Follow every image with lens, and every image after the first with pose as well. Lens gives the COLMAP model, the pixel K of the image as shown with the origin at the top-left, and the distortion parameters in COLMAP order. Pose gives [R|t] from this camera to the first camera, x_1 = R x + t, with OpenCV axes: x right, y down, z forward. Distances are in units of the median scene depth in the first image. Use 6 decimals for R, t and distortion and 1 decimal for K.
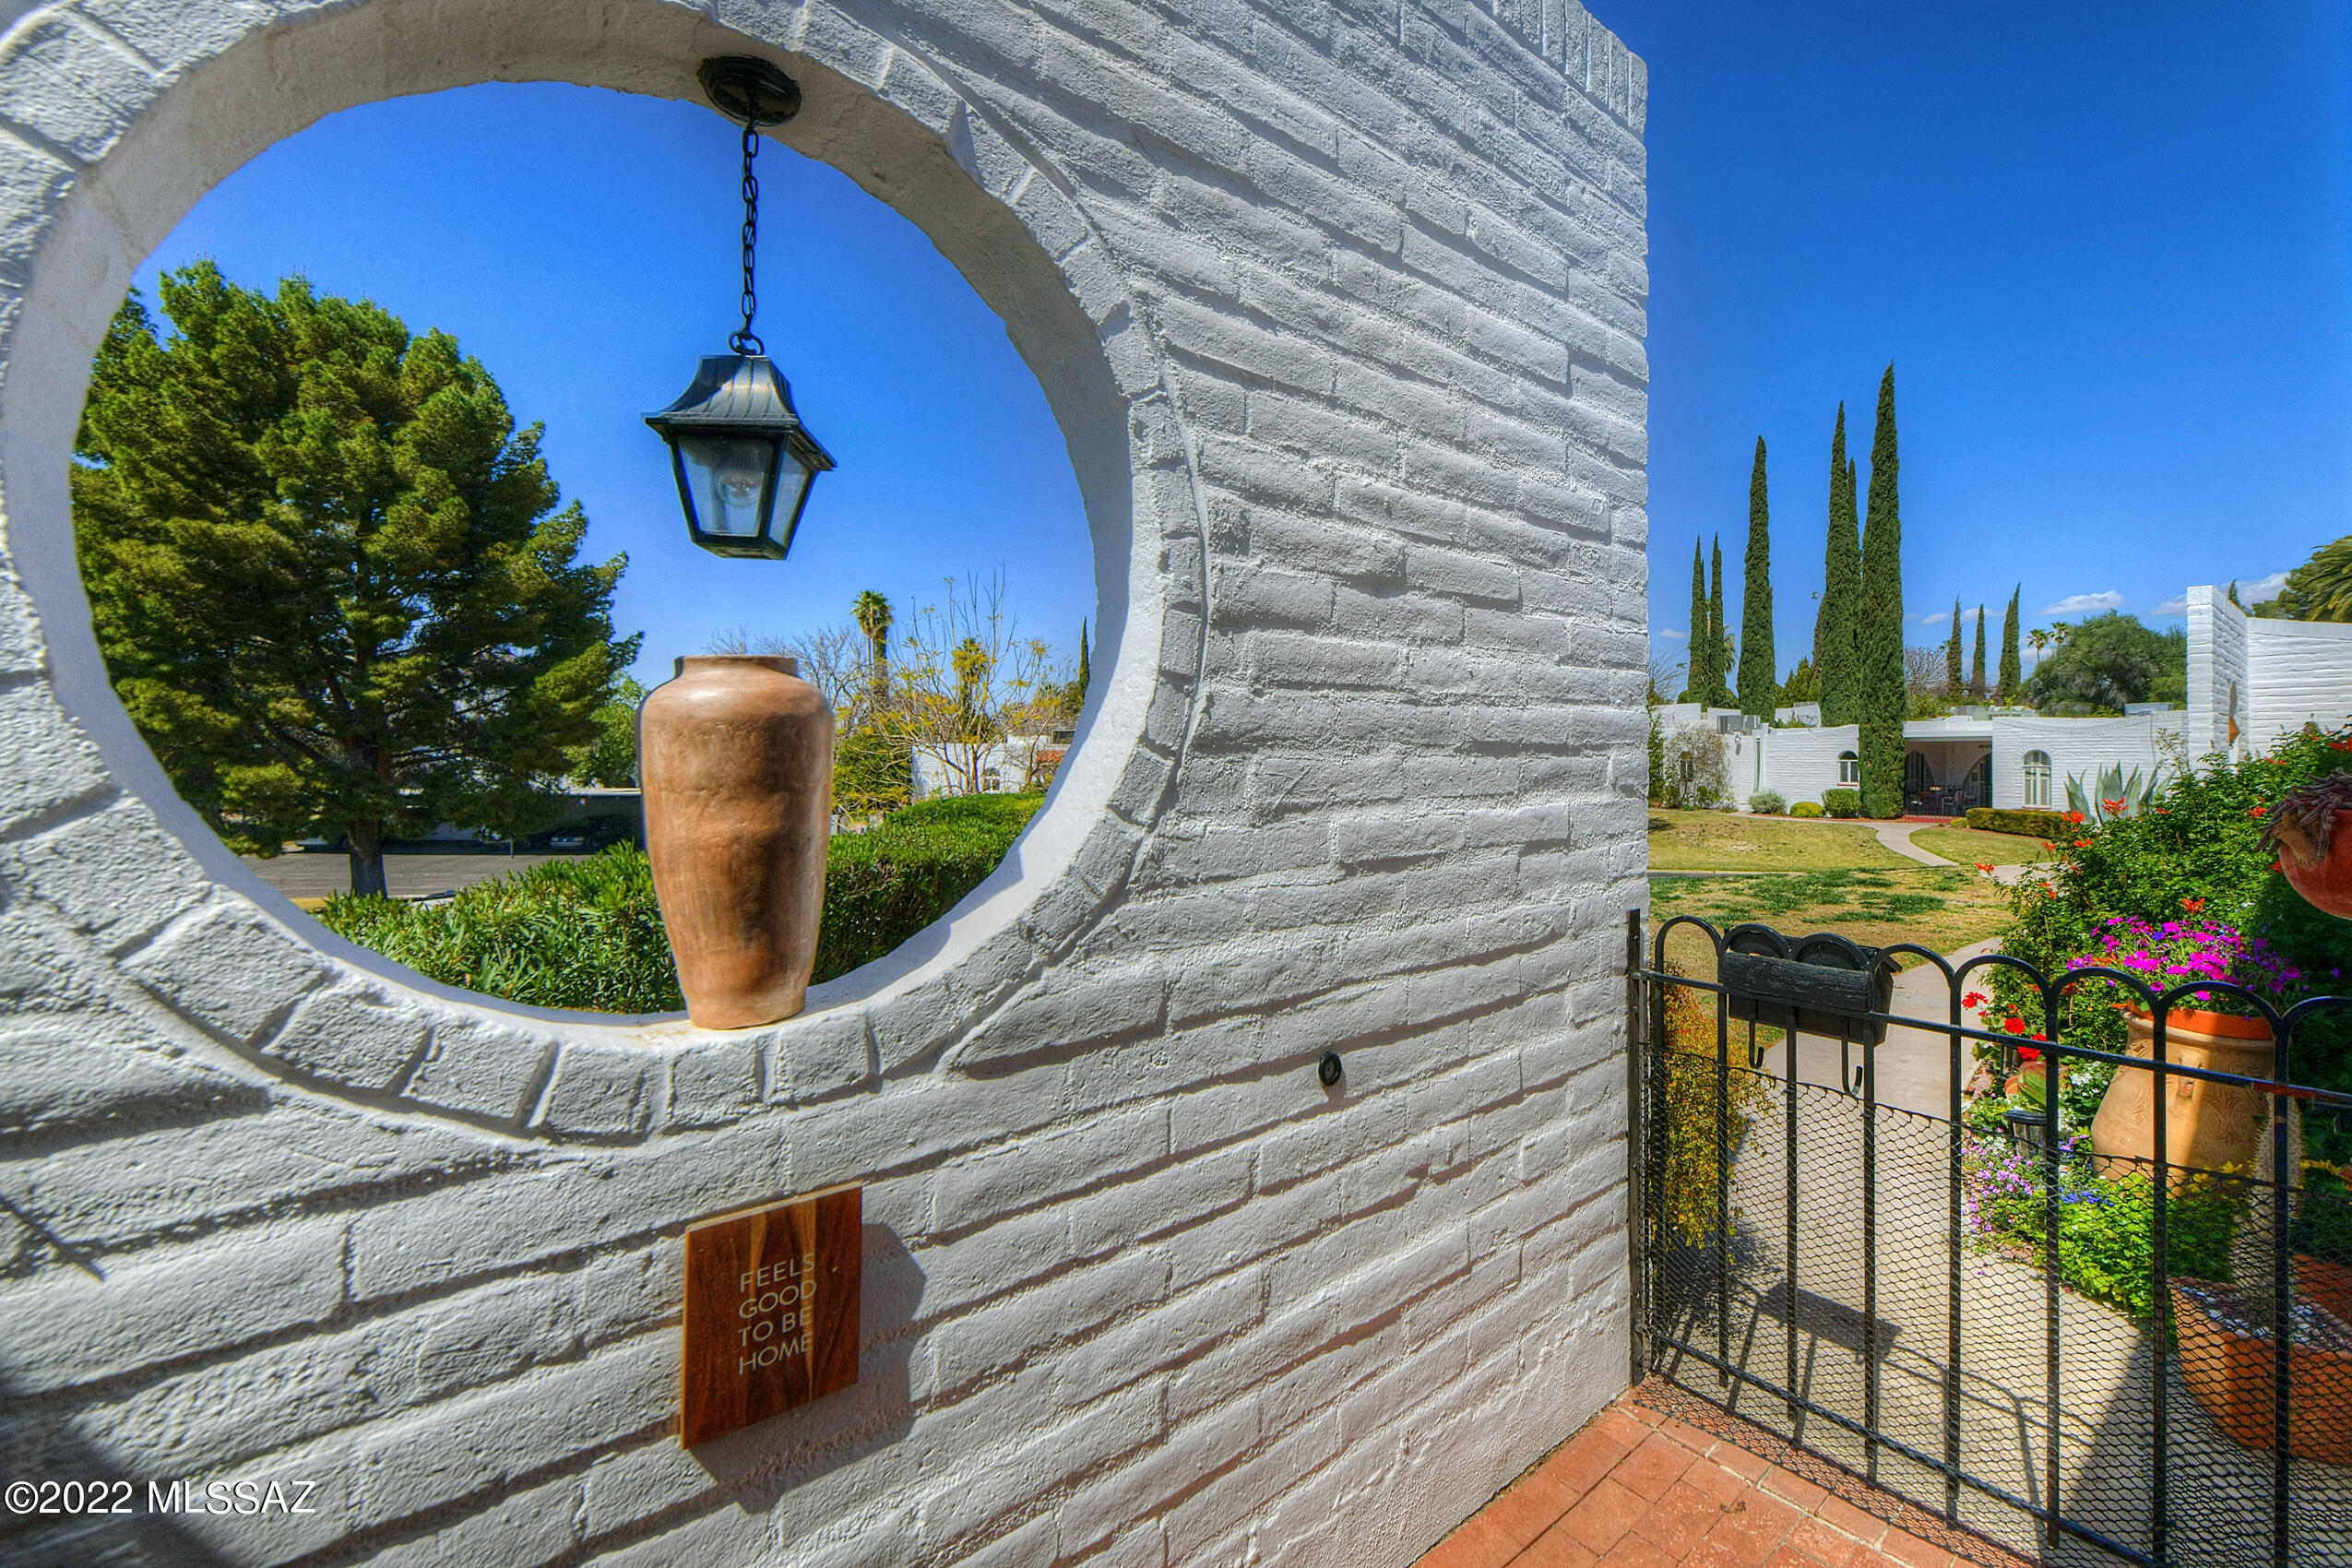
lens RADIAL K [[941.8, 0, 1197.4], [0, 941.8, 744.1], [0, 0, 1]] dist [-0.005662, -0.001132]
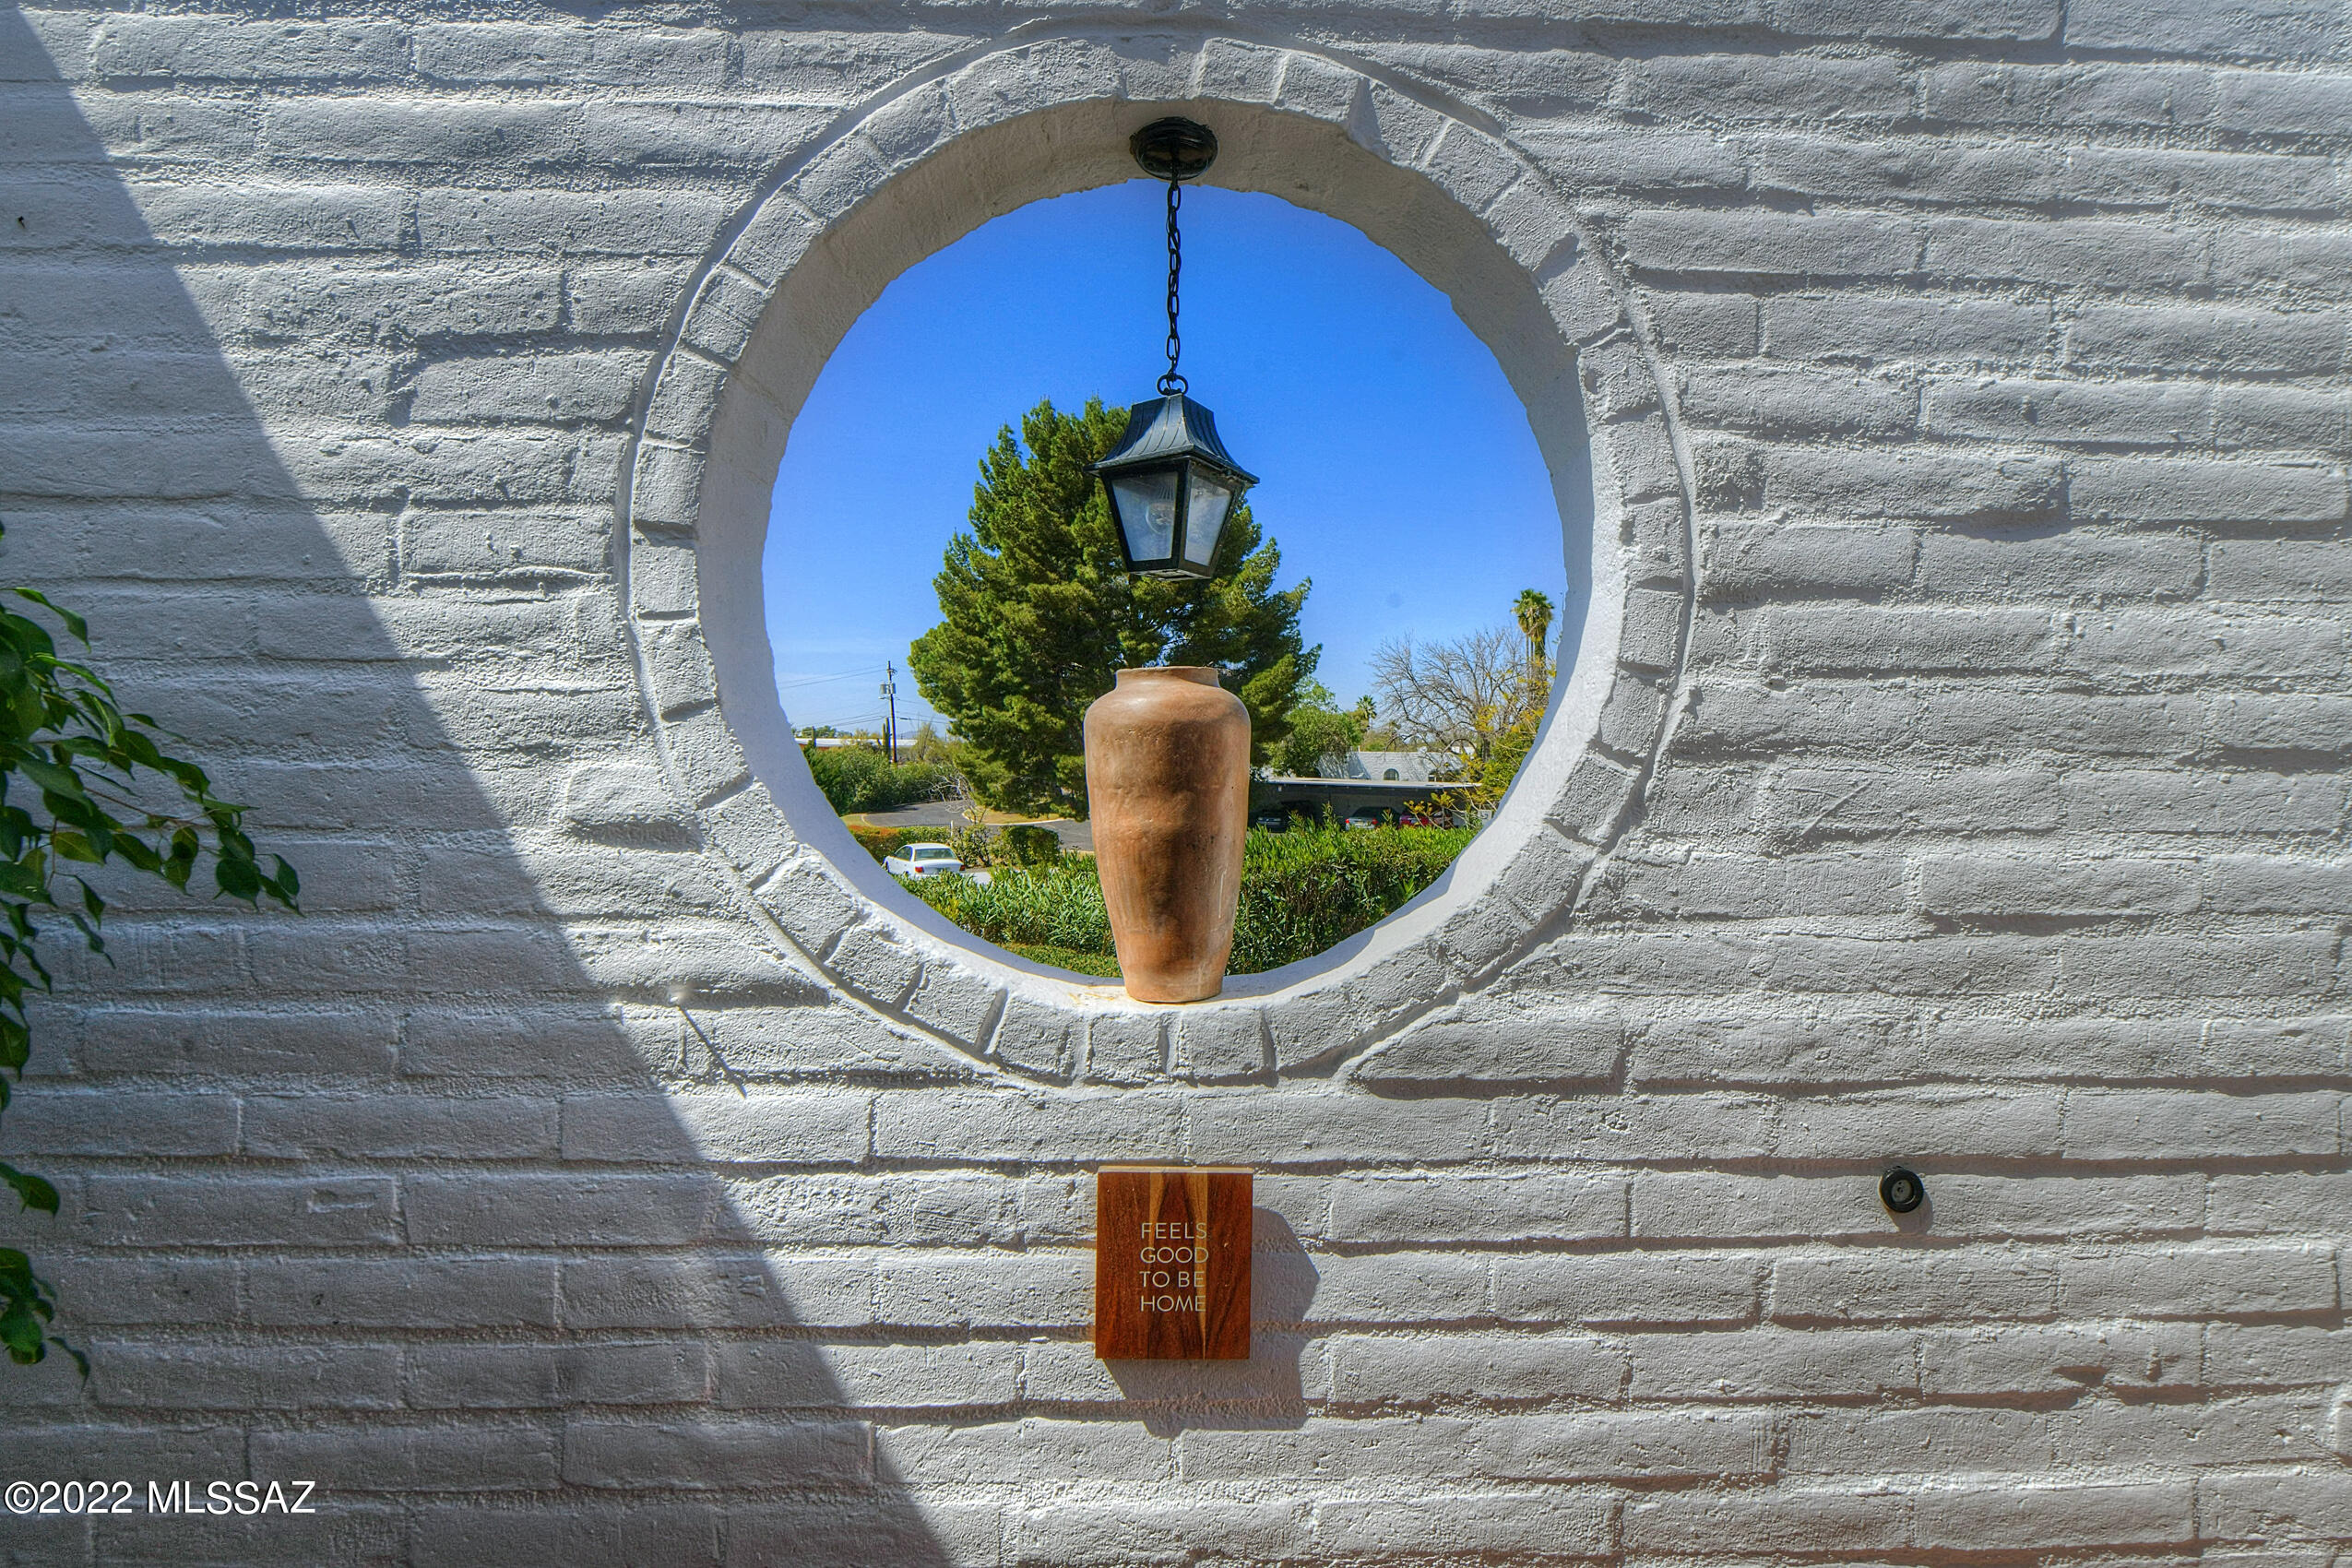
lens RADIAL K [[941.8, 0, 1220.1], [0, 941.8, 756.0], [0, 0, 1]] dist [-0.005662, -0.001132]
pose [[0.804825, 0.013184, -0.593366, 0.170183], [-0.004801, 0.999865, 0.015704, -0.005971], [0.593493, -0.009790, 0.804779, 0.109316]]
